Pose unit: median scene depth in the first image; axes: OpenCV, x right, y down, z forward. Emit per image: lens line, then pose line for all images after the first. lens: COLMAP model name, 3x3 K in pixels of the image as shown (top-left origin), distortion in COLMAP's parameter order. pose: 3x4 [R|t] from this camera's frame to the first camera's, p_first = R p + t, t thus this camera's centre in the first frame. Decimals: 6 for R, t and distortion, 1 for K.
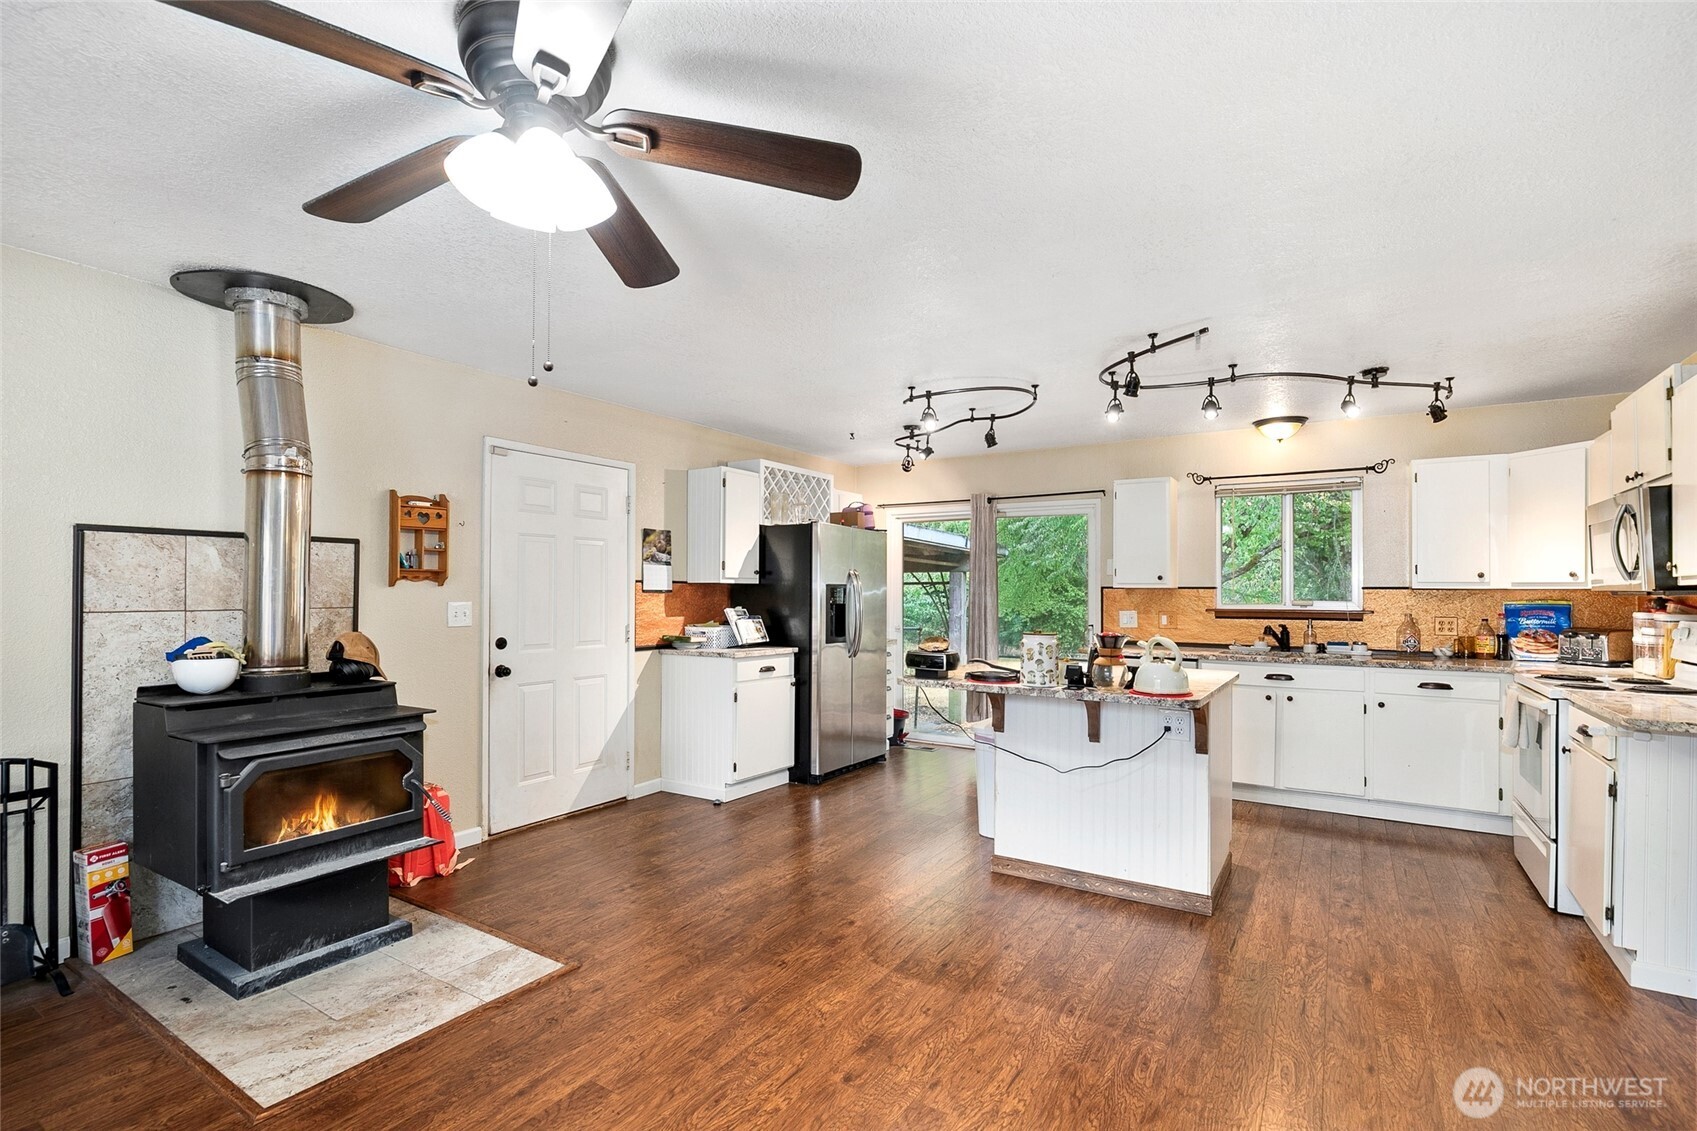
lens RADIAL K [[775.2, 0, 849.5], [0, 775.2, 594.1], [0, 0, 1]] dist [0.000836, 0.000103]
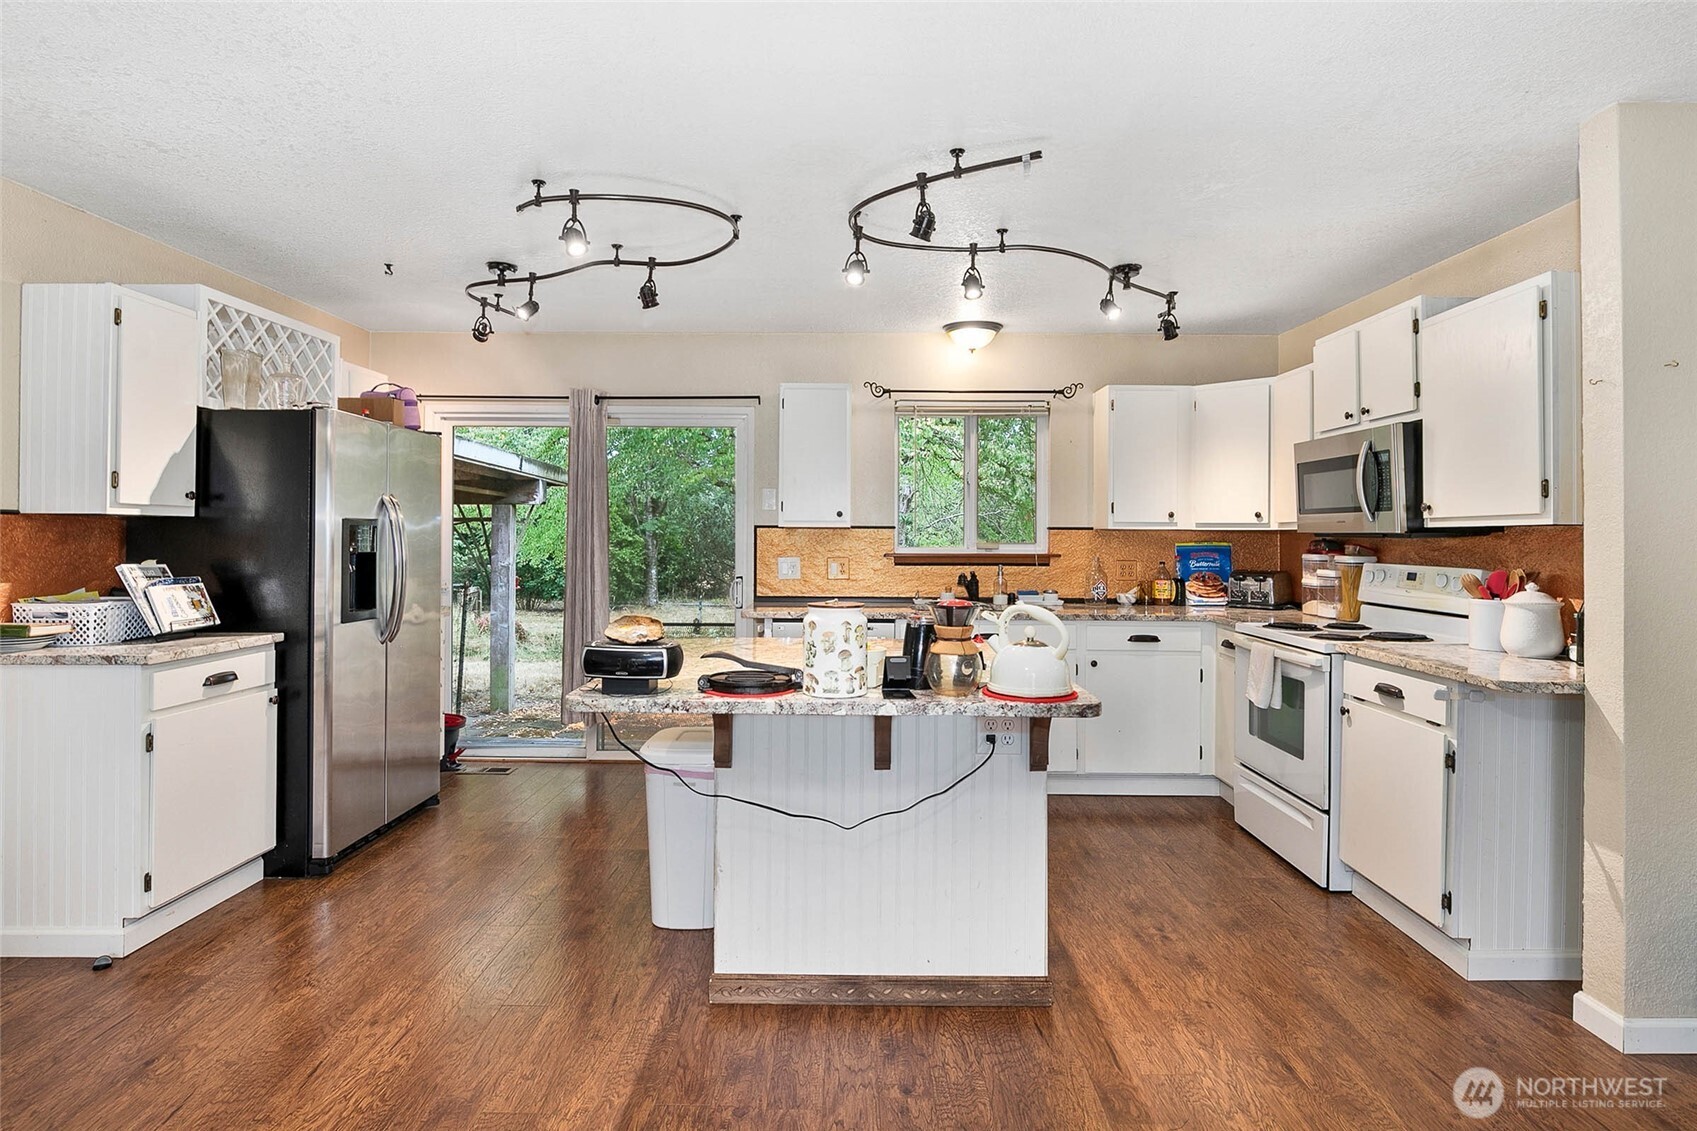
lens RADIAL K [[896.0, 0, 849.9], [0, 896.0, 530.2], [0, 0, 1]] dist [-0.006680, -0.000726]
pose [[0.848387, 0.002206, 0.529371, -0.064408], [-0.000162, 0.999992, -0.003907, -0.001797], [-0.529376, 0.003229, 0.848381, 0.257895]]
